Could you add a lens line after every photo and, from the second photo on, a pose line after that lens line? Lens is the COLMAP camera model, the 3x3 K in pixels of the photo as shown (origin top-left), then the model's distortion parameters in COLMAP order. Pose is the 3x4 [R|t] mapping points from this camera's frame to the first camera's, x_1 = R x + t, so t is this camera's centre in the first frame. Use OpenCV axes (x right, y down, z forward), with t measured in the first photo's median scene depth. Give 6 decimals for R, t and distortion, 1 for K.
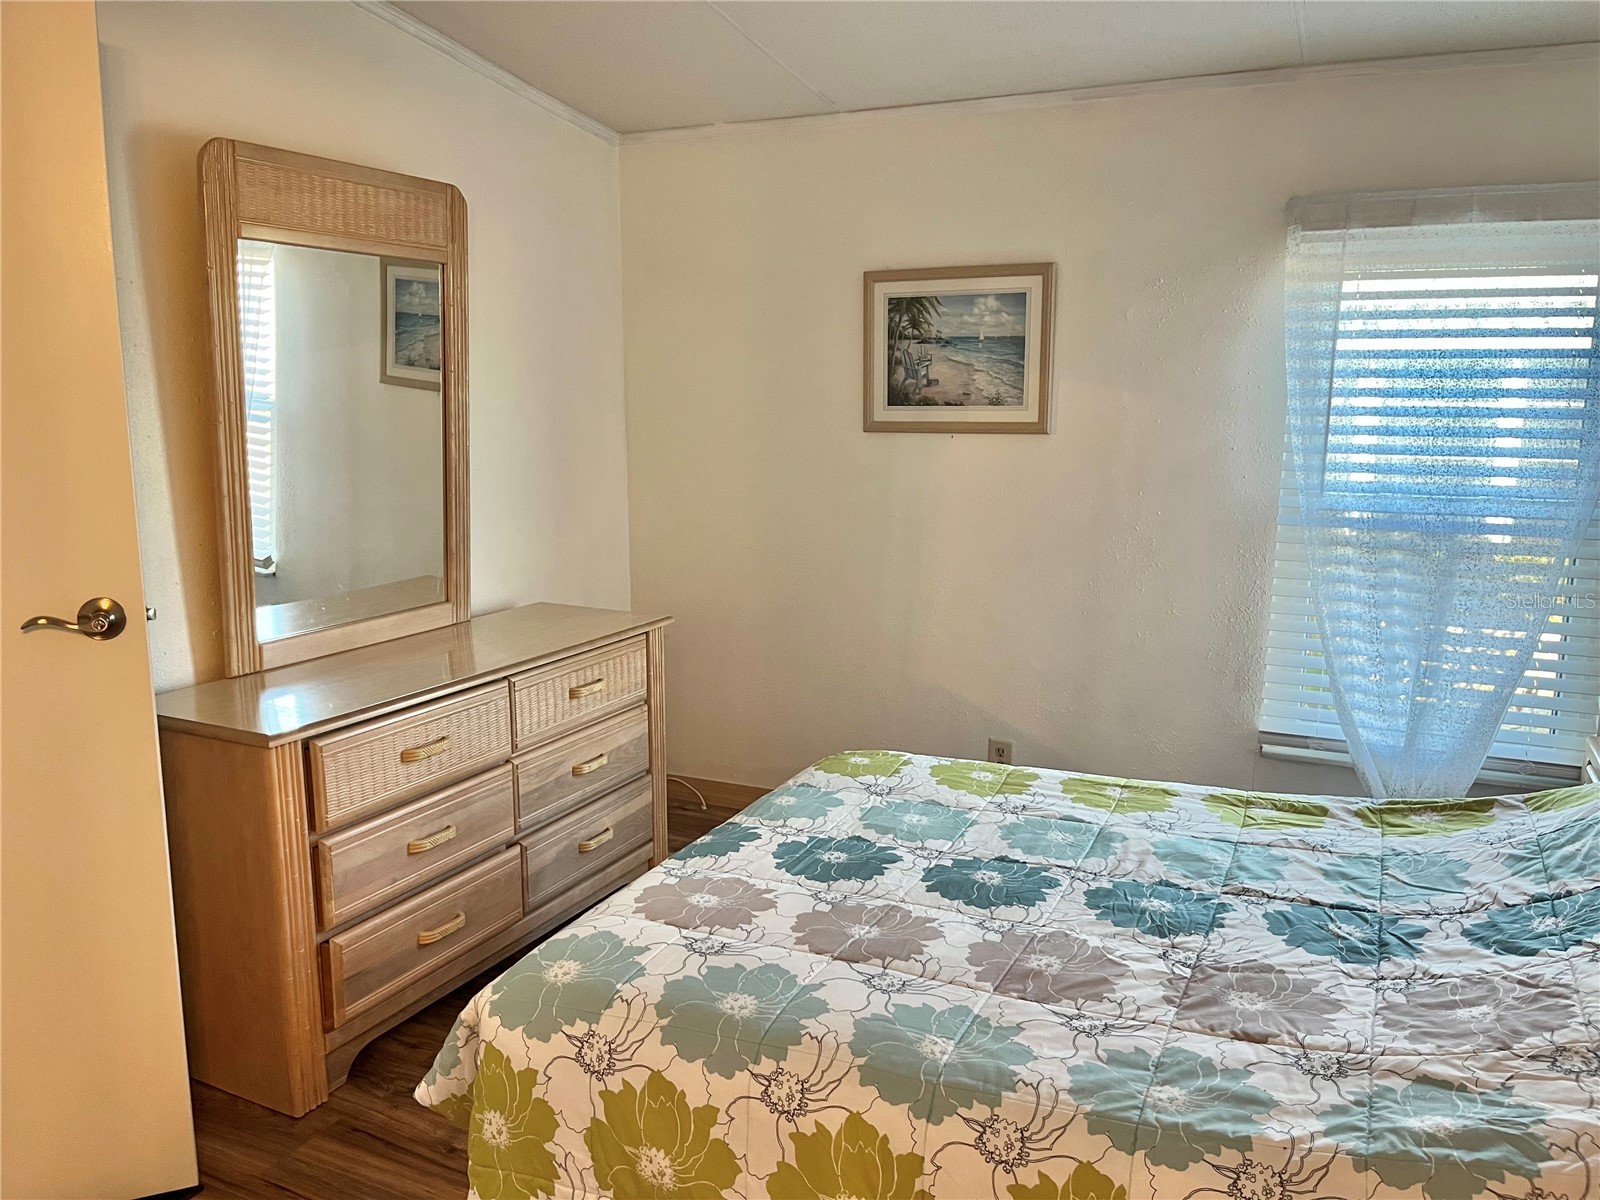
lens RADIAL K [[1206.6, 0, 802.2], [0, 1206.6, 608.9], [0, 0, 1]] dist [0.028827, -0.070908]
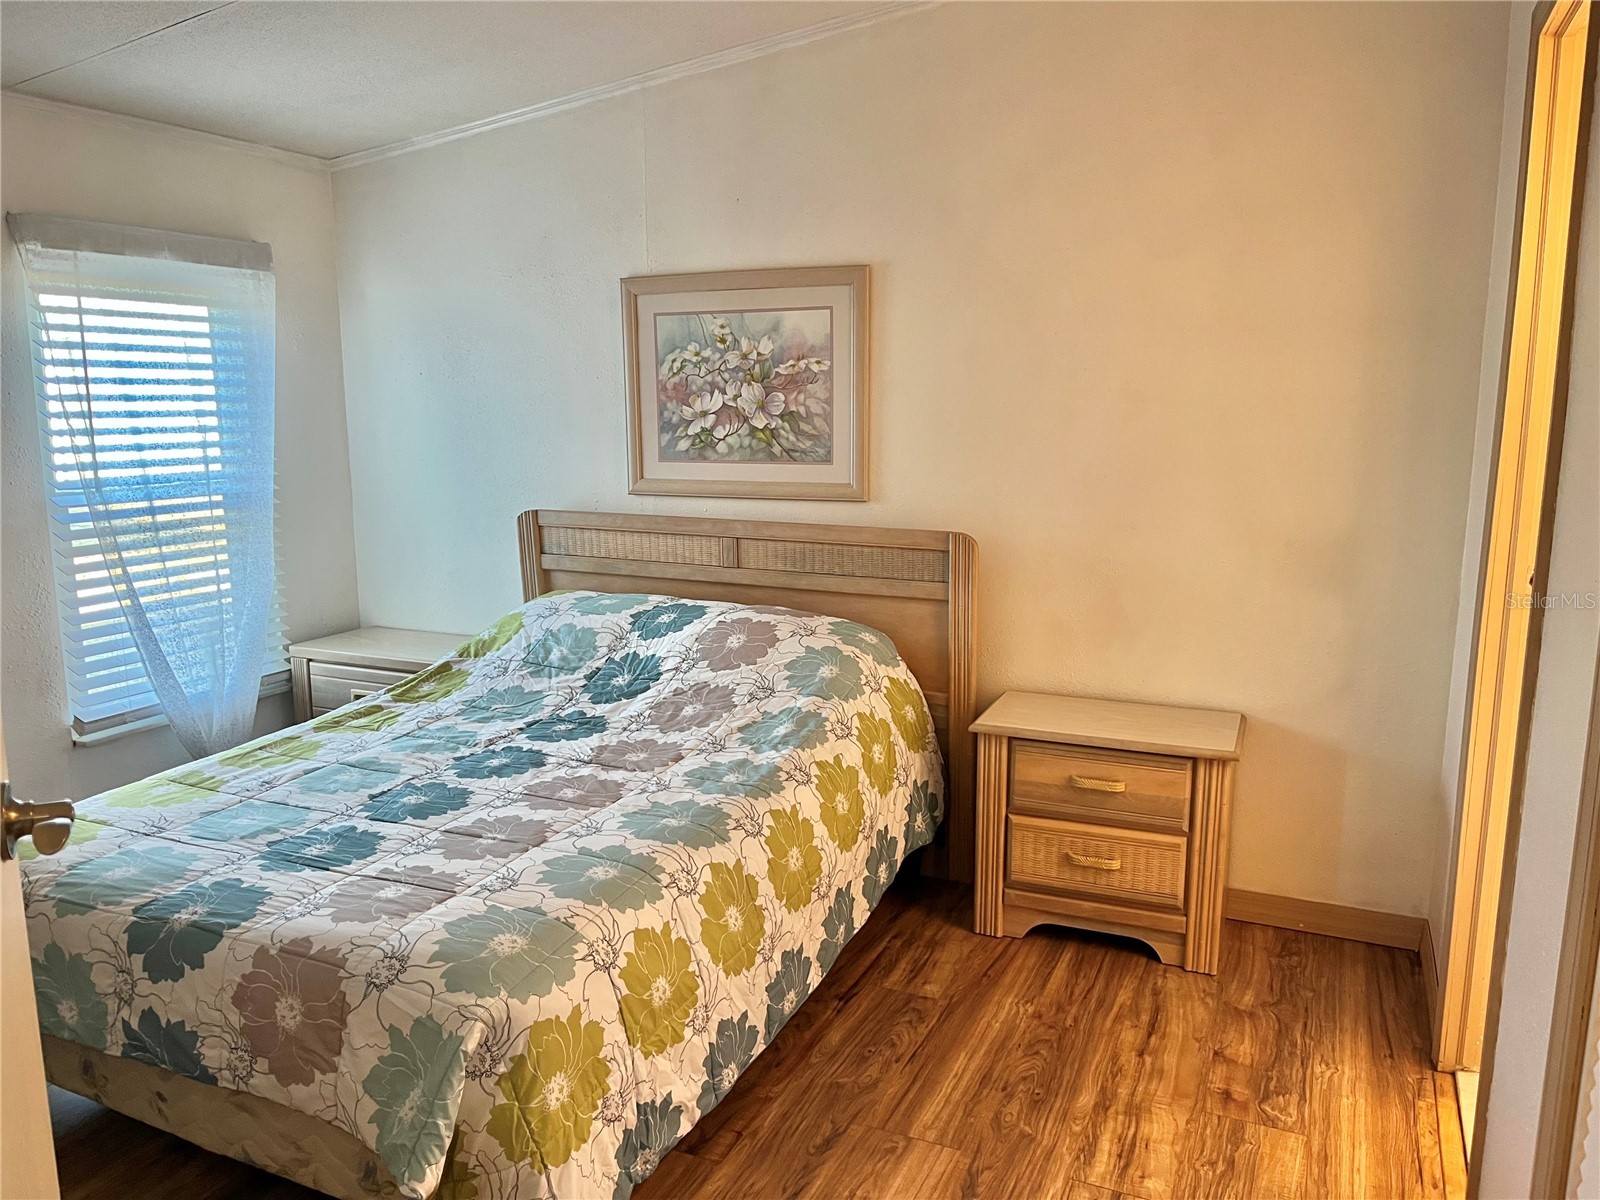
lens RADIAL K [[1206.6, 0, 800.4], [0, 1206.6, 599.9], [0, 0, 1]] dist [0.028827, -0.070908]
pose [[-0.027778, -0.167899, 0.985413, -1.050361], [0.180530, 0.968741, 0.170148, -0.109907], [-0.983177, 0.182623, 0.003401, 0.607539]]
